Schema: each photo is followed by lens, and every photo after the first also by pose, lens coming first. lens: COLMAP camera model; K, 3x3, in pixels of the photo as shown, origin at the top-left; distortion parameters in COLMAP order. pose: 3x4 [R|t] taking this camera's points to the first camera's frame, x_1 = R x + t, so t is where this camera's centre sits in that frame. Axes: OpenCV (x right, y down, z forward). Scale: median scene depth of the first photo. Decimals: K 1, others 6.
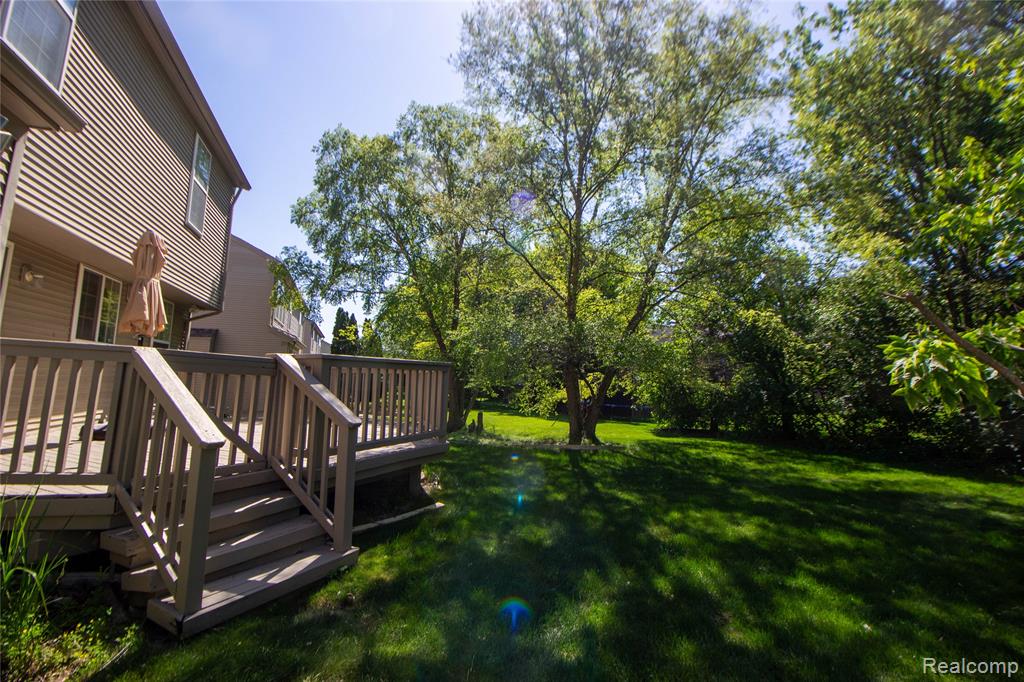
lens RADIAL K [[483.1, 0, 512.0], [0, 483.1, 341.0], [0, 0, 1]] dist [0.001066, -0.015460]
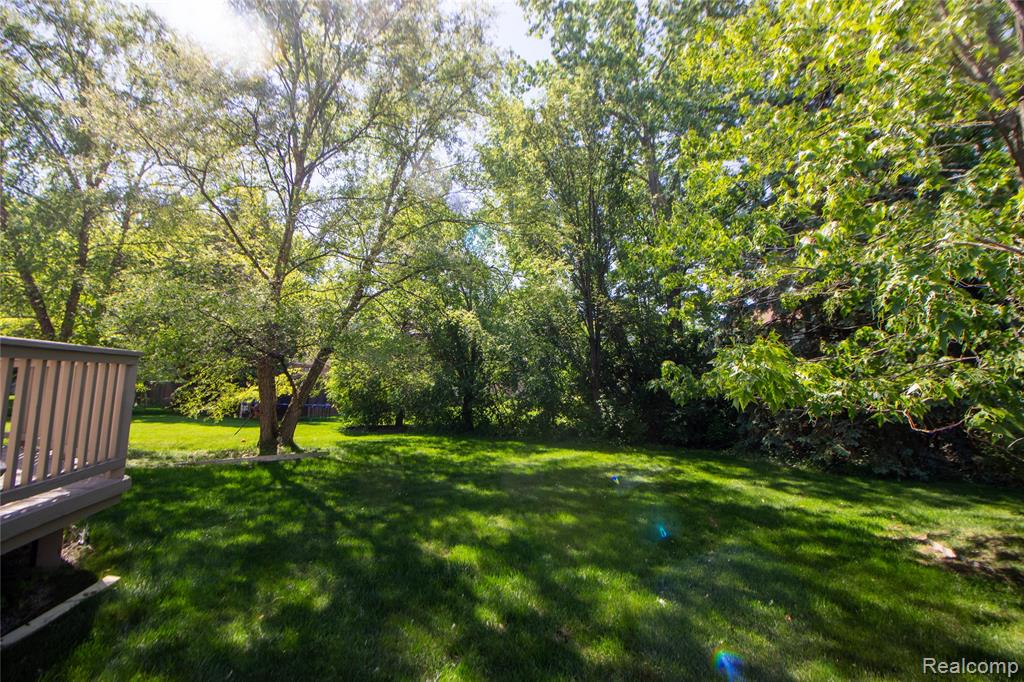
lens RADIAL K [[483.1, 0, 512.0], [0, 483.1, 341.0], [0, 0, 1]] dist [0.001066, -0.015460]
pose [[0.779573, 0.044486, 0.624730, -0.070808], [-0.049729, 0.998722, -0.009062, 0.007481], [-0.624334, -0.024003, 0.780788, 0.105736]]
